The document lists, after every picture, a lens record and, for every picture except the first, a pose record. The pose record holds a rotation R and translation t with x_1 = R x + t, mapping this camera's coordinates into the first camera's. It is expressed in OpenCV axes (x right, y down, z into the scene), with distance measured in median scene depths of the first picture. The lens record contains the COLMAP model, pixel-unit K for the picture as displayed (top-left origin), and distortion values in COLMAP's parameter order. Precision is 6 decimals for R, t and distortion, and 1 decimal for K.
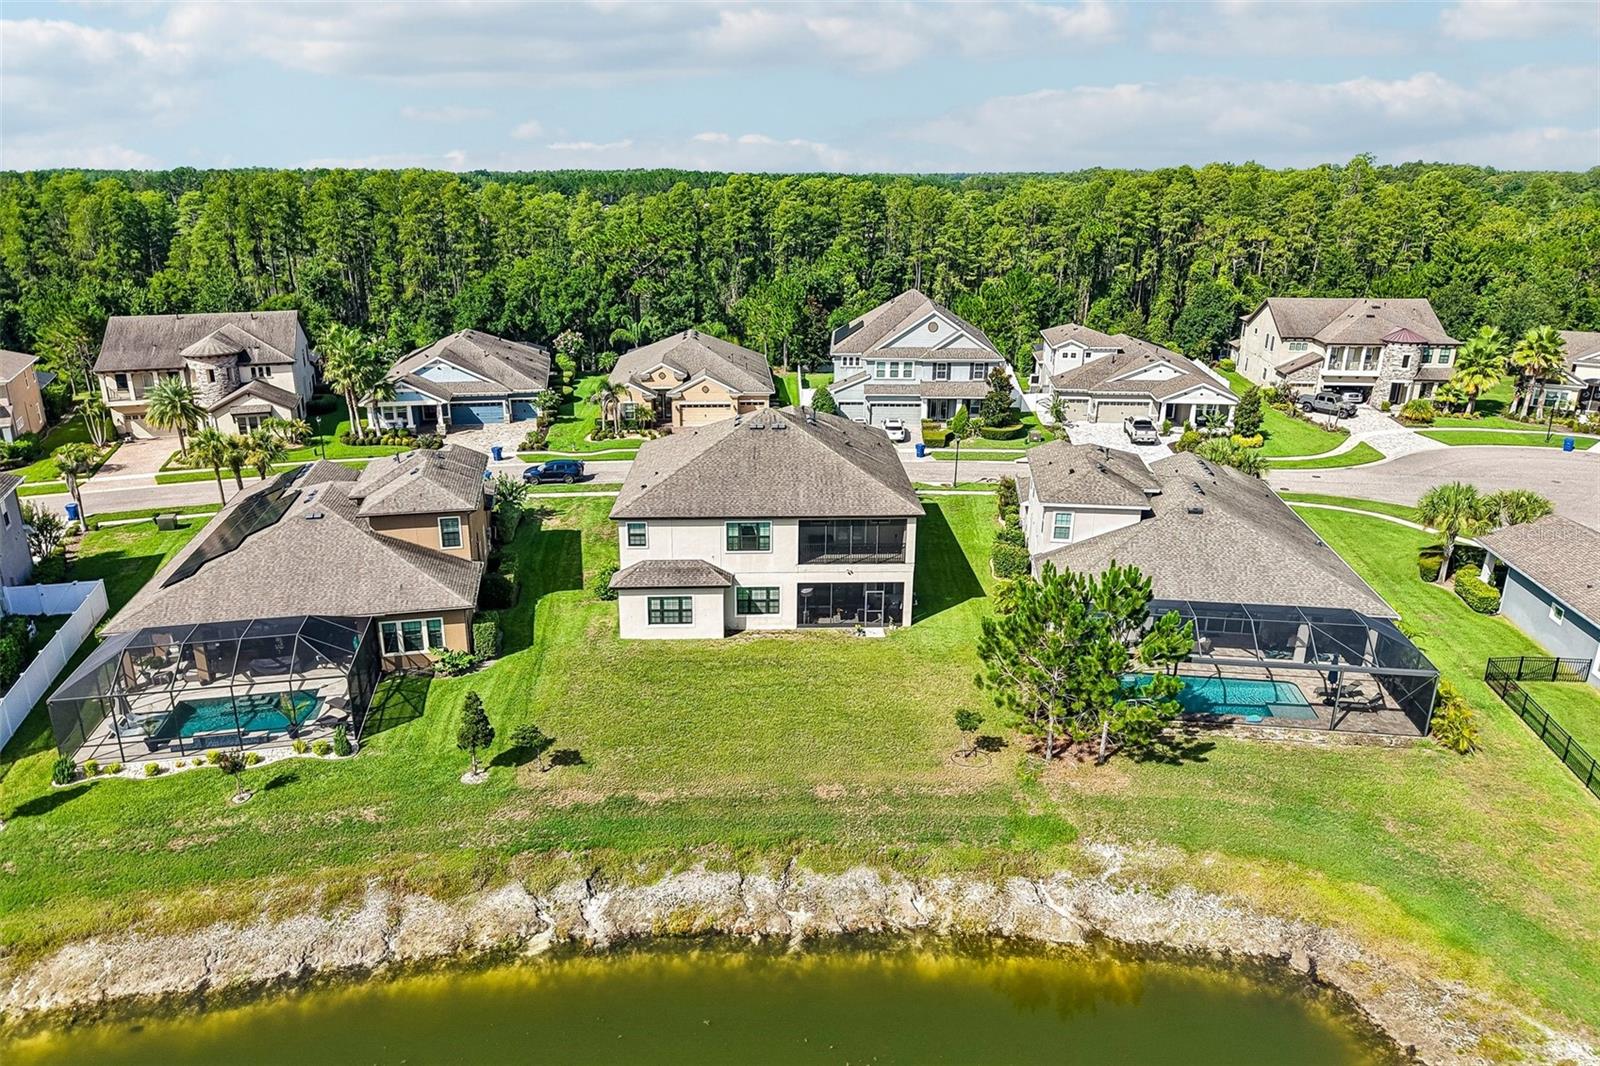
lens RADIAL K [[1070.7, 0, 800.1], [0, 1070.7, 552.9], [0, 0, 1]] dist [0.039880, -0.053201]
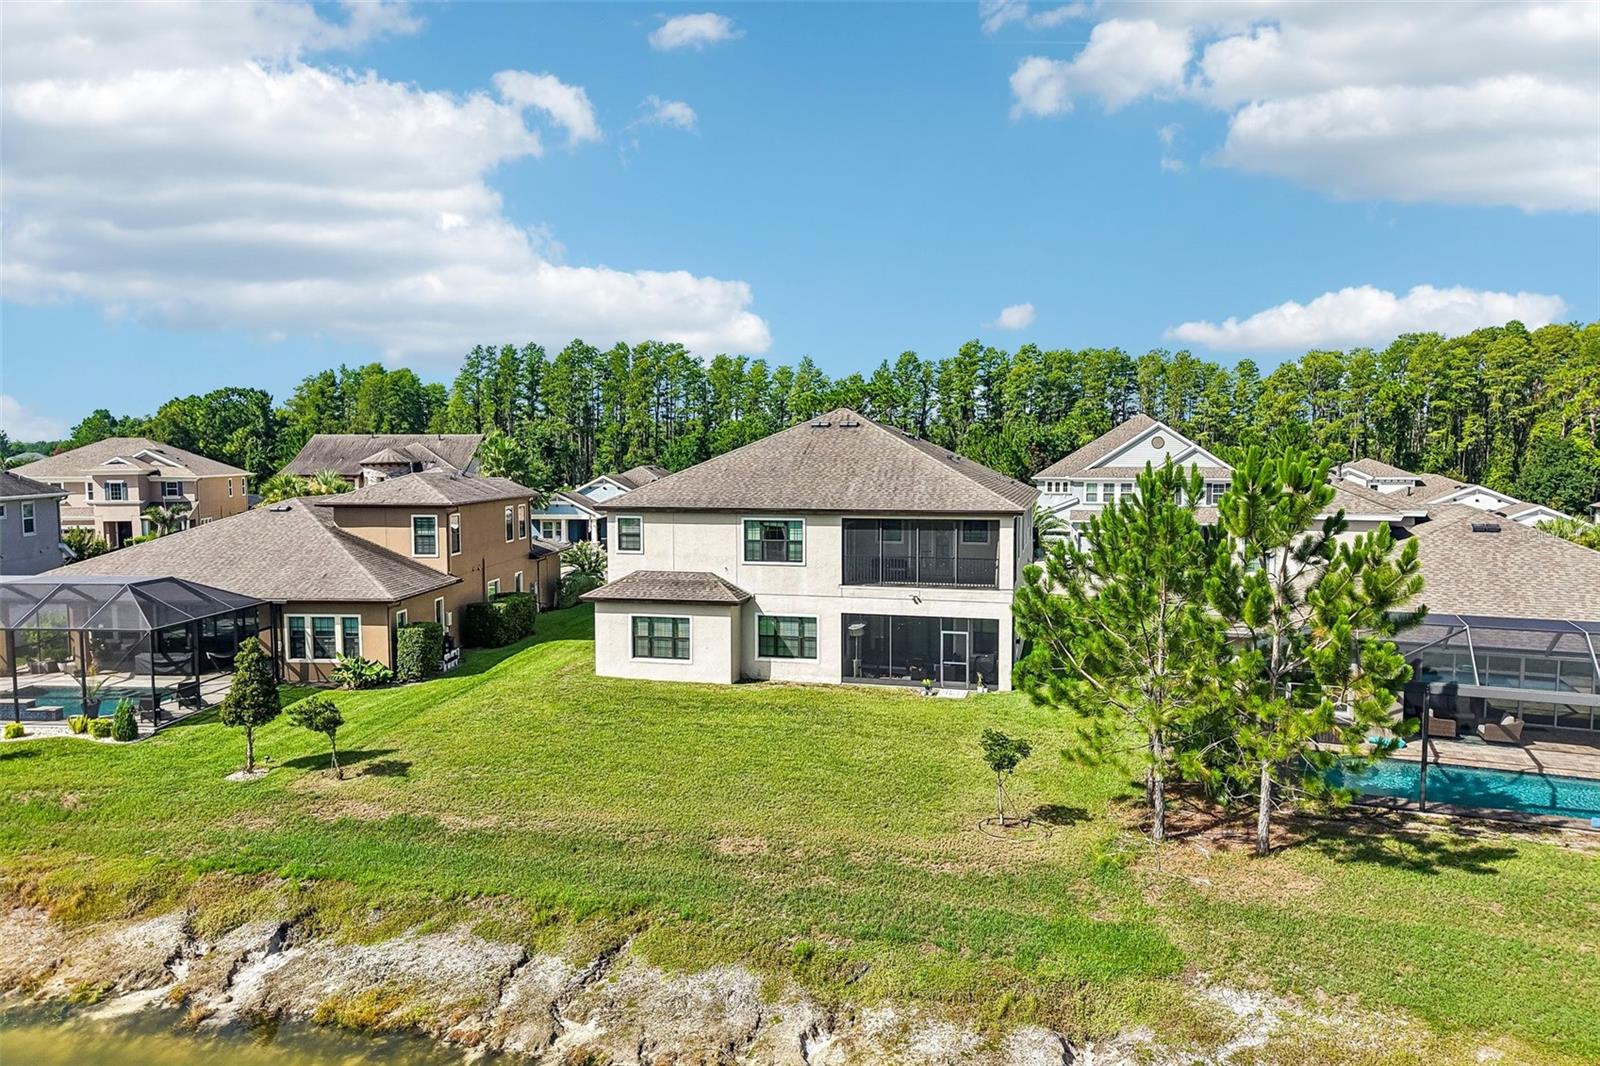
lens RADIAL K [[1072.4, 0, 801.6], [0, 1072.4, 546.9], [0, 0, 1]] dist [0.006934, -0.001087]
pose [[0.960904, 0.019568, -0.276190, 0.166109], [-0.087920, 0.967439, -0.237344, 0.156507], [0.262552, 0.252347, 0.931336, 0.339353]]
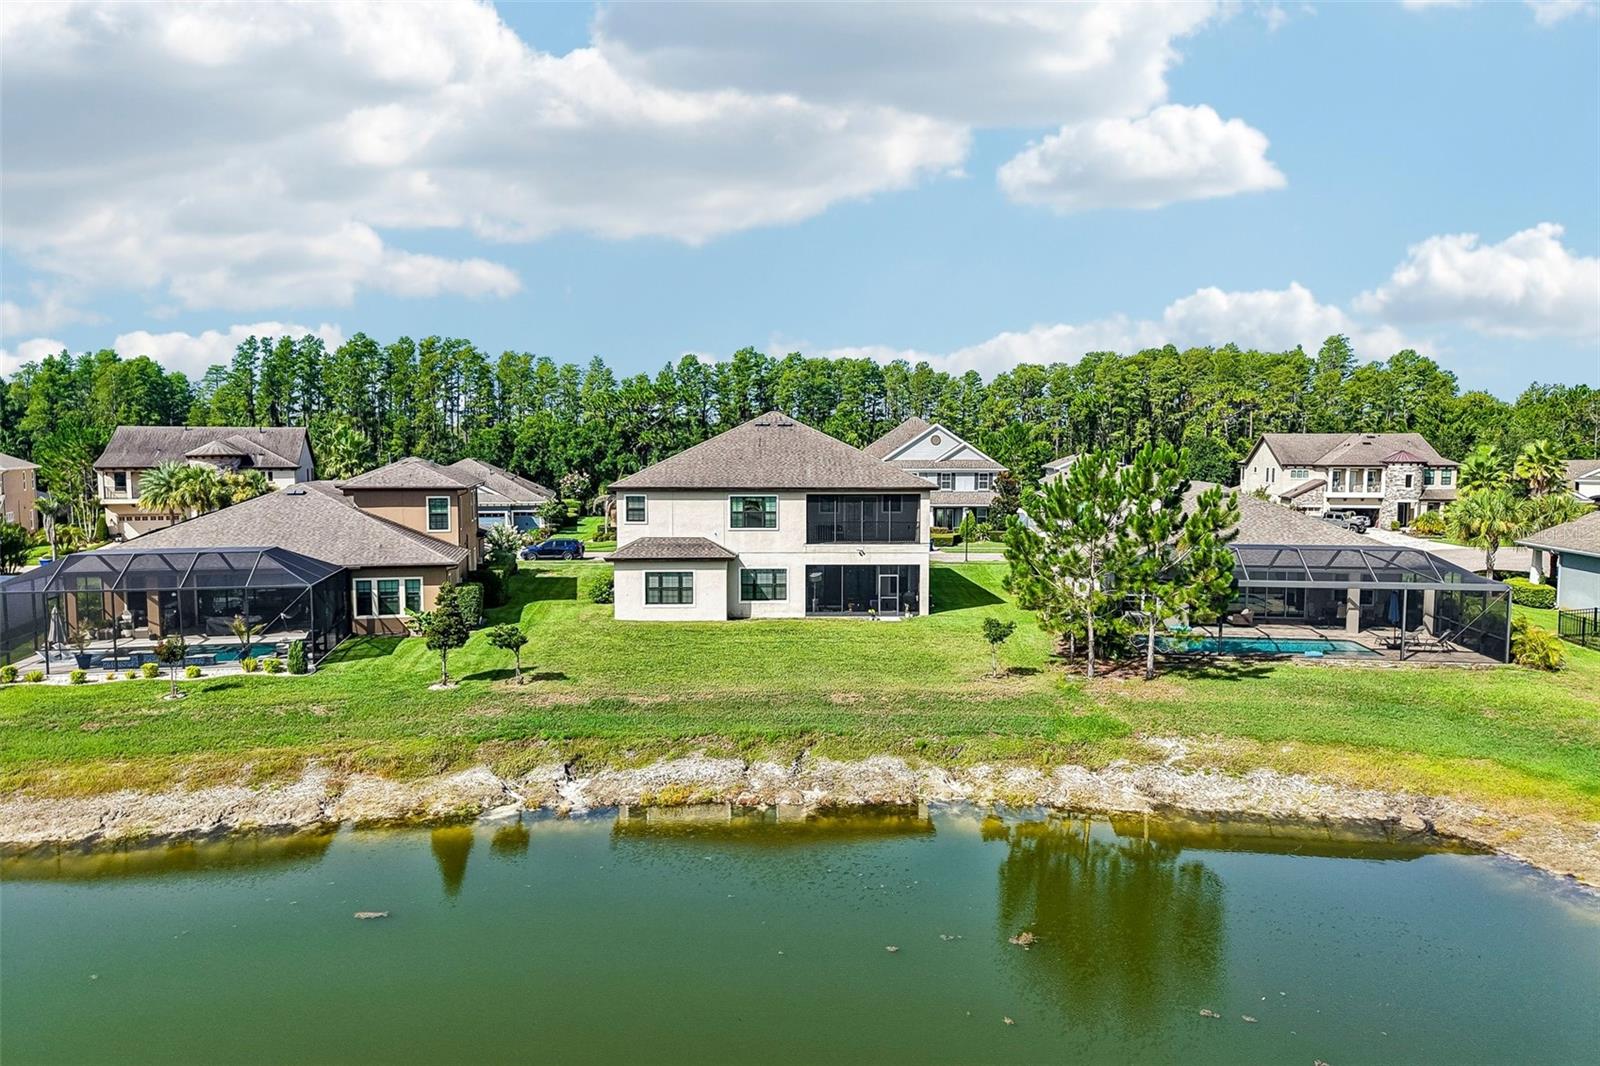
lens RADIAL K [[1062.8, 0, 805.4], [0, 1062.8, 568.8], [0, 0, 1]] dist [0.047213, -0.064101]
pose [[0.999988, -0.002289, 0.004238, -0.007105], [0.003190, 0.973944, -0.226765, 0.246399], [-0.003609, 0.226776, 0.973940, 0.096724]]
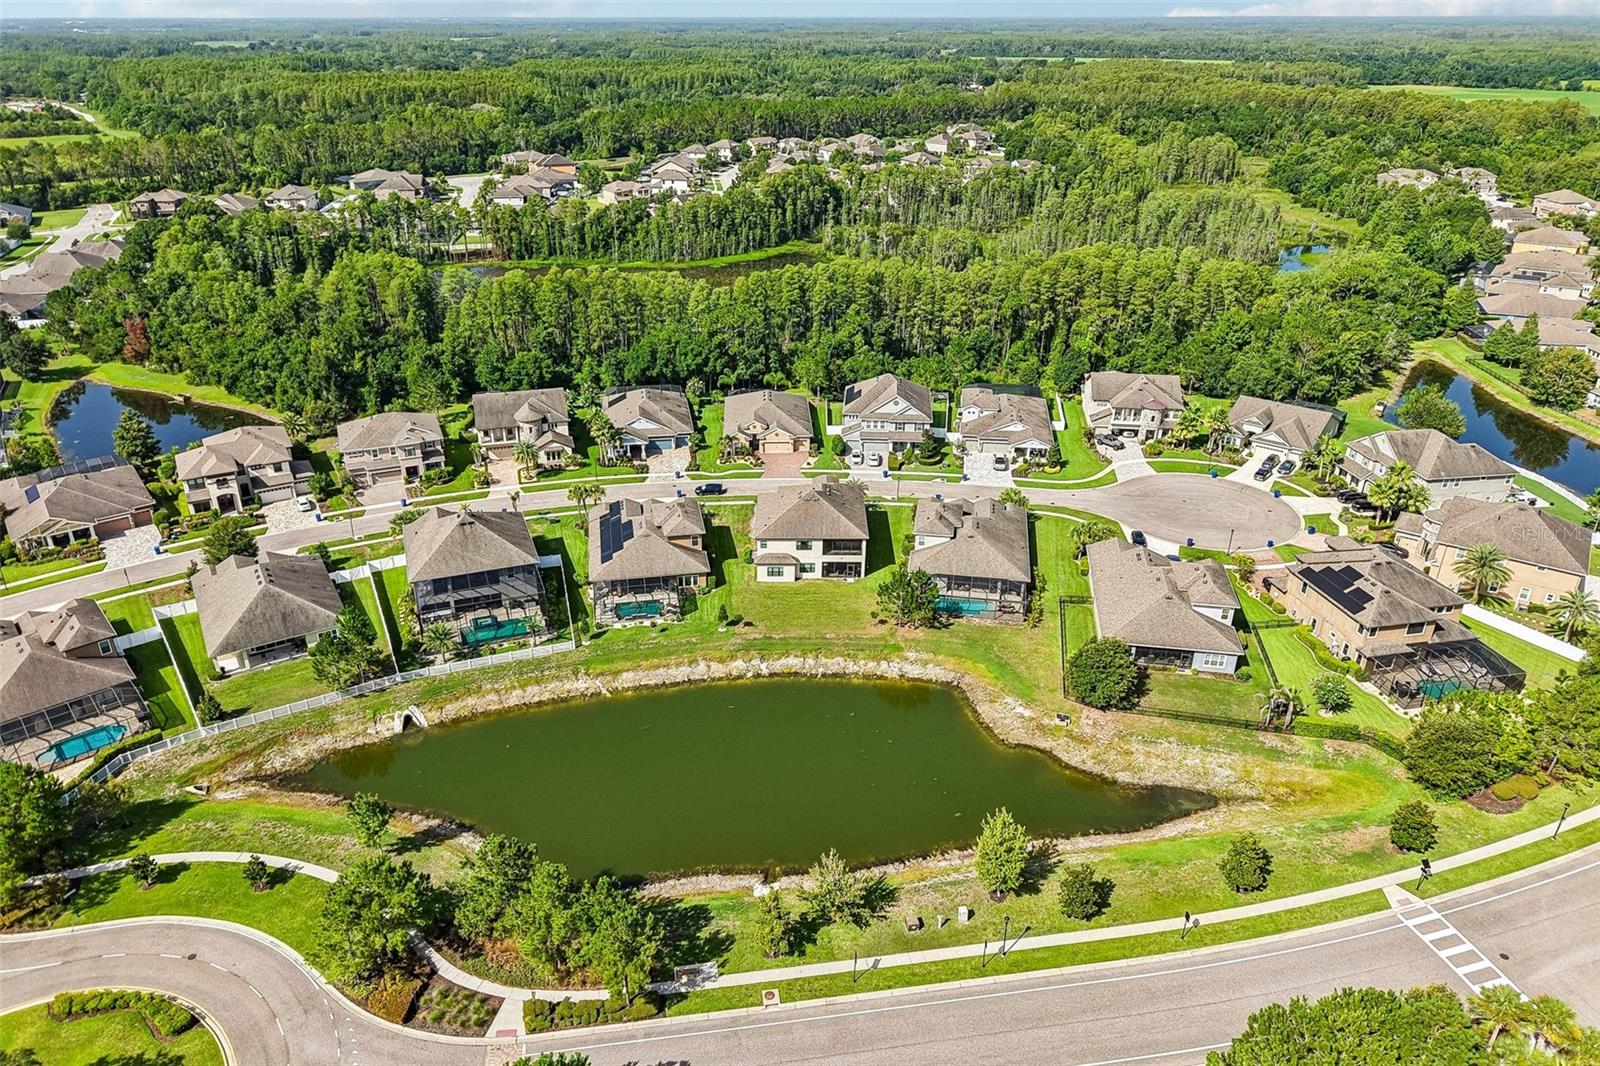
lens RADIAL K [[1070.7, 0, 800.1], [0, 1070.7, 552.9], [0, 0, 1]] dist [0.039880, -0.053201]
pose [[0.999535, 0.015644, -0.026165, 0.012779], [-0.012166, 0.991680, 0.128149, -0.346519], [0.027952, -0.127771, 0.991410, -1.715238]]
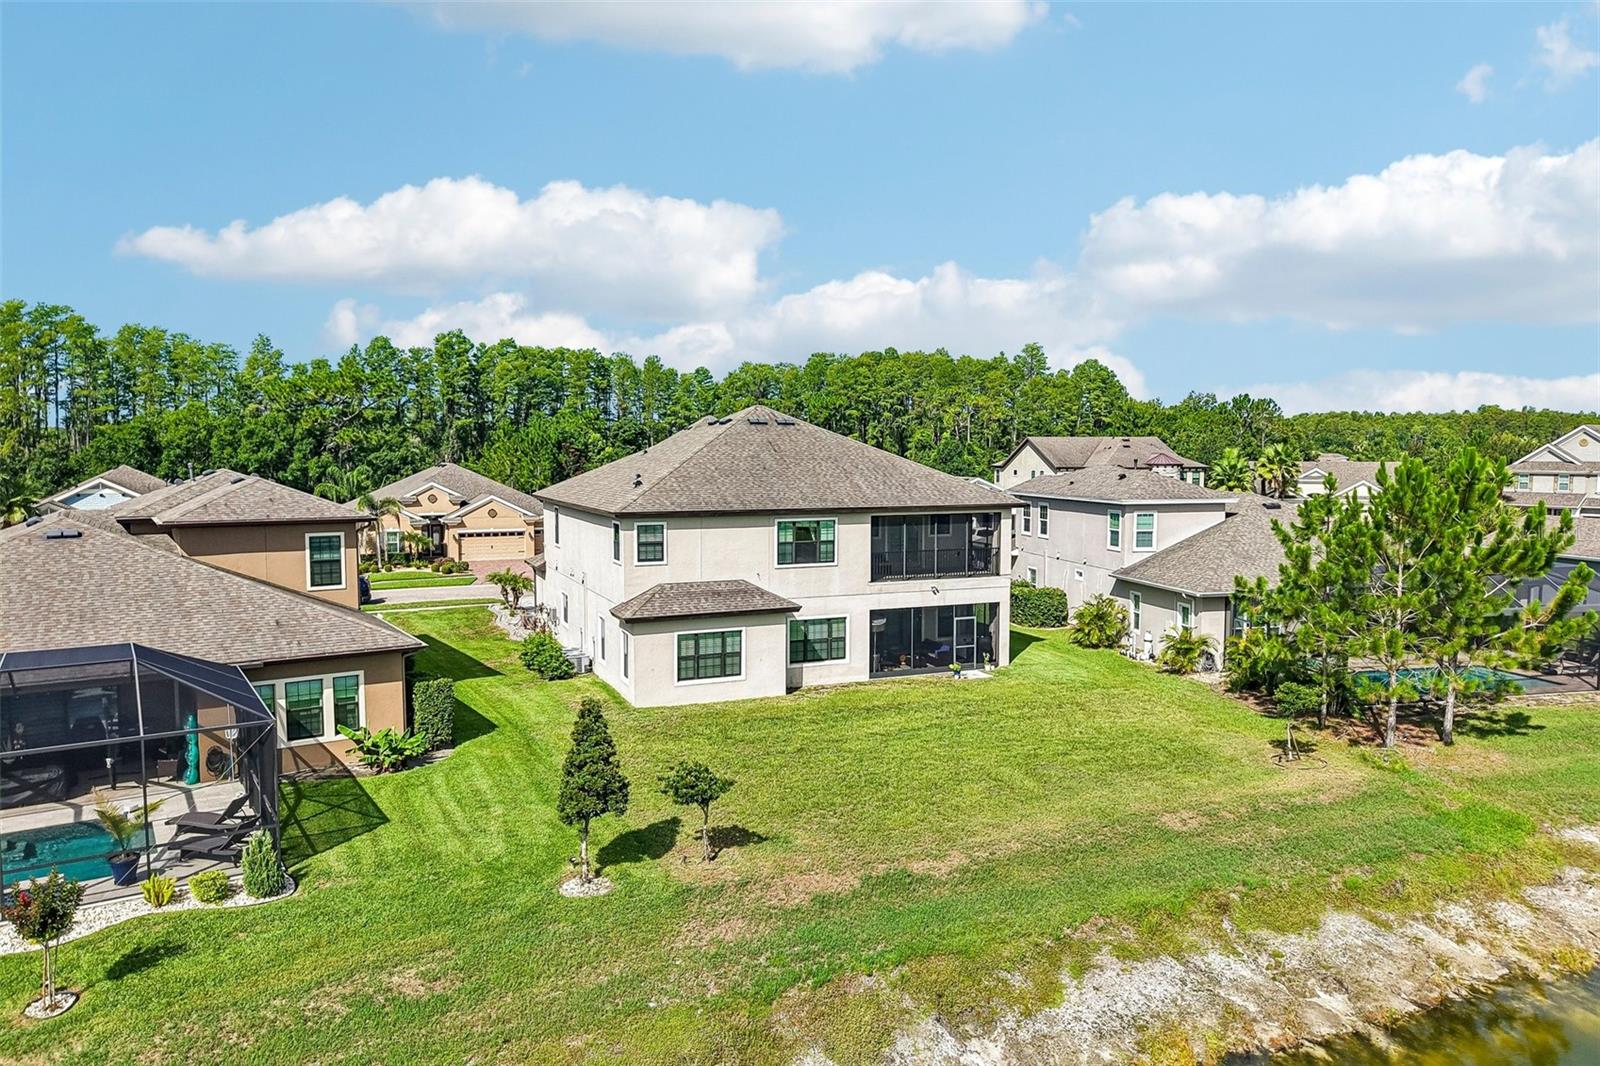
lens RADIAL K [[1070.7, 0, 800.1], [0, 1070.7, 552.9], [0, 0, 1]] dist [0.039880, -0.053201]
pose [[0.931415, -0.037193, 0.362053, -0.302143], [0.123617, 0.967958, -0.218579, 0.141736], [-0.342323, 0.248343, 0.906168, 0.377011]]
